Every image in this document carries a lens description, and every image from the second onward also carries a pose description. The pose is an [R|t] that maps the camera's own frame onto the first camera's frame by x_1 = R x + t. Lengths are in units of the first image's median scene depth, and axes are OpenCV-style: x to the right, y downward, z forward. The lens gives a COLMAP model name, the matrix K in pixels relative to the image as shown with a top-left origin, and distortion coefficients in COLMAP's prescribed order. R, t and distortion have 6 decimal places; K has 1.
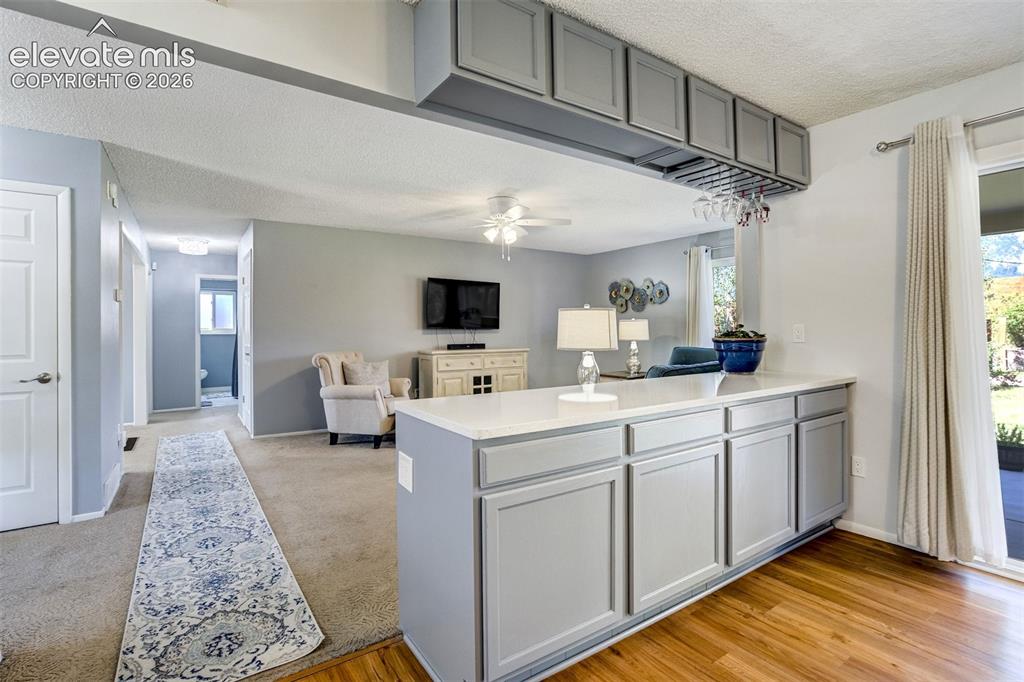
lens RADIAL K [[488.9, 0, 511.2], [0, 488.9, 327.9], [0, 0, 1]] dist [-0.040115, -0.000768]
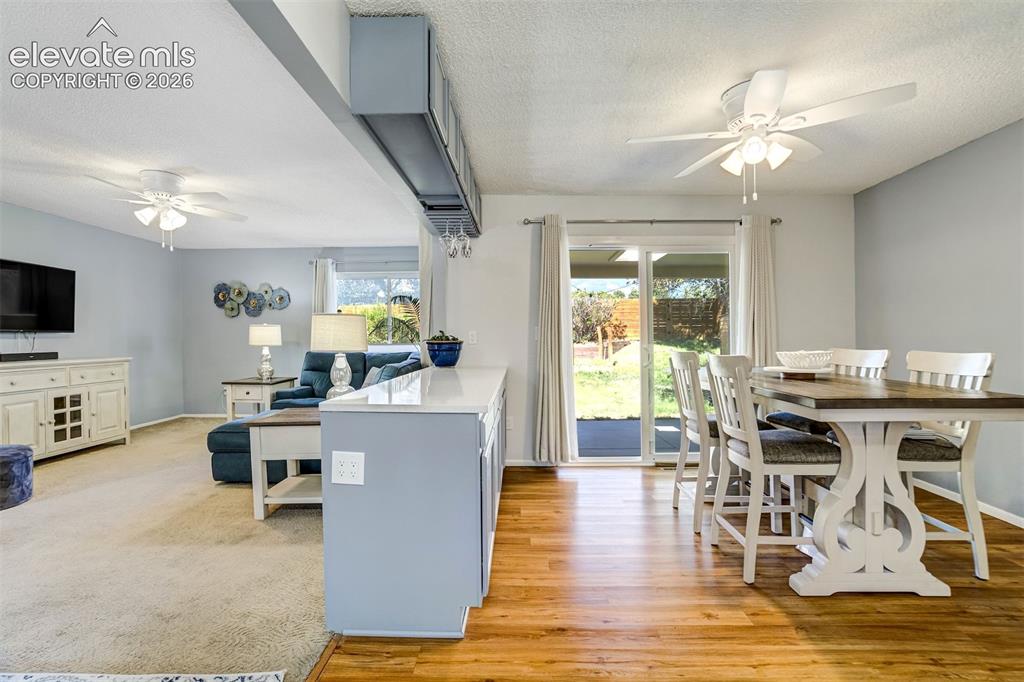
lens RADIAL K [[487.4, 0, 506.2], [0, 487.4, 337.4], [0, 0, 1]] dist [-0.048836, 0.024612]
pose [[0.576193, 0.005152, 0.817297, -0.529013], [-0.007574, 0.999971, -0.000963, 0.011826], [-0.817278, -0.005636, 0.576216, 0.086034]]
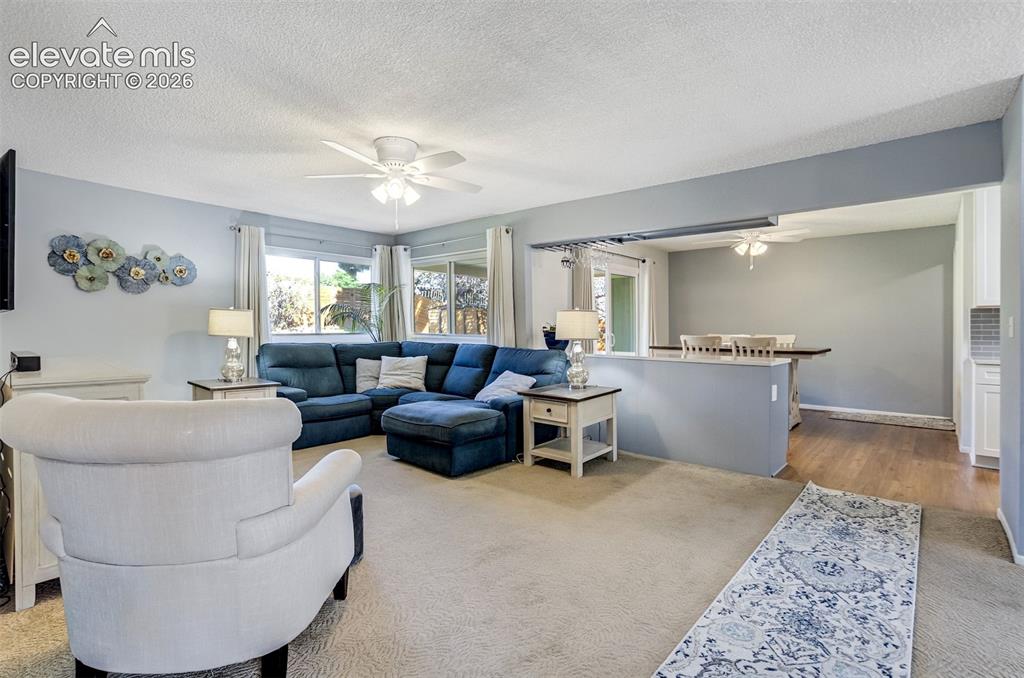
lens RADIAL K [[487.9, 0, 543.1], [0, 487.9, 314.8], [0, 0, 1]] dist [-0.012959, 0.000769]
pose [[-0.298983, 0.028111, 0.953844, -1.174640], [-0.011702, 0.999383, -0.033121, 0.023708], [-0.954187, -0.021064, -0.298470, 1.527954]]
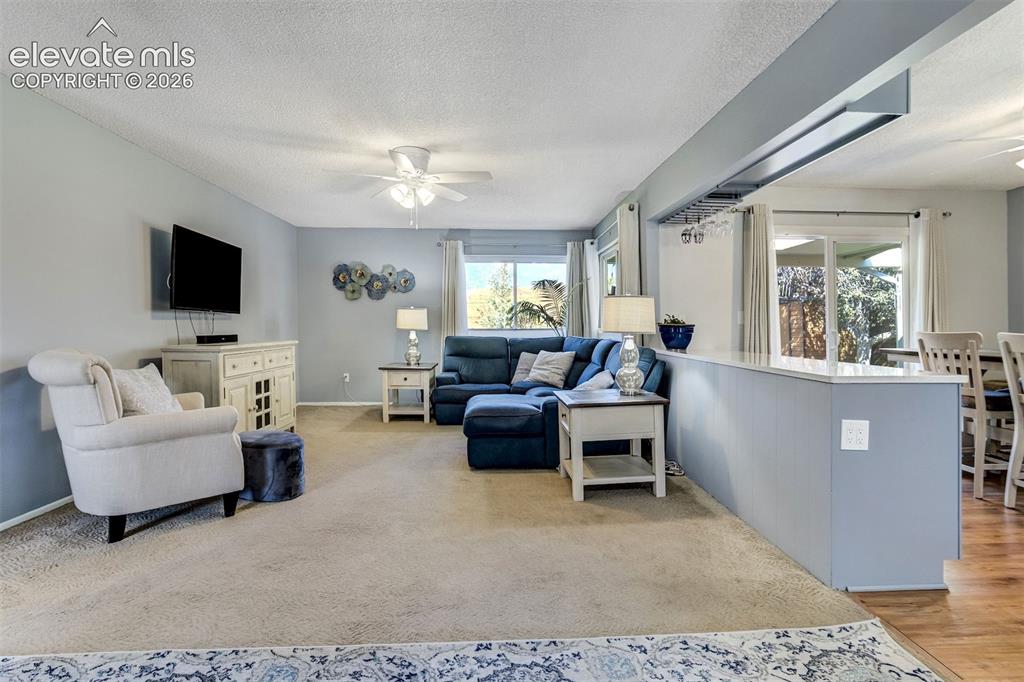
lens RADIAL K [[503.0, 0, 507.5], [0, 503.0, 322.8], [0, 0, 1]] dist [-0.024928, 0.001870]
pose [[0.510377, 0.013462, 0.859845, -0.984879], [-0.012904, 0.999885, -0.007995, 0.035255], [-0.859854, -0.007015, 0.510492, 0.678732]]
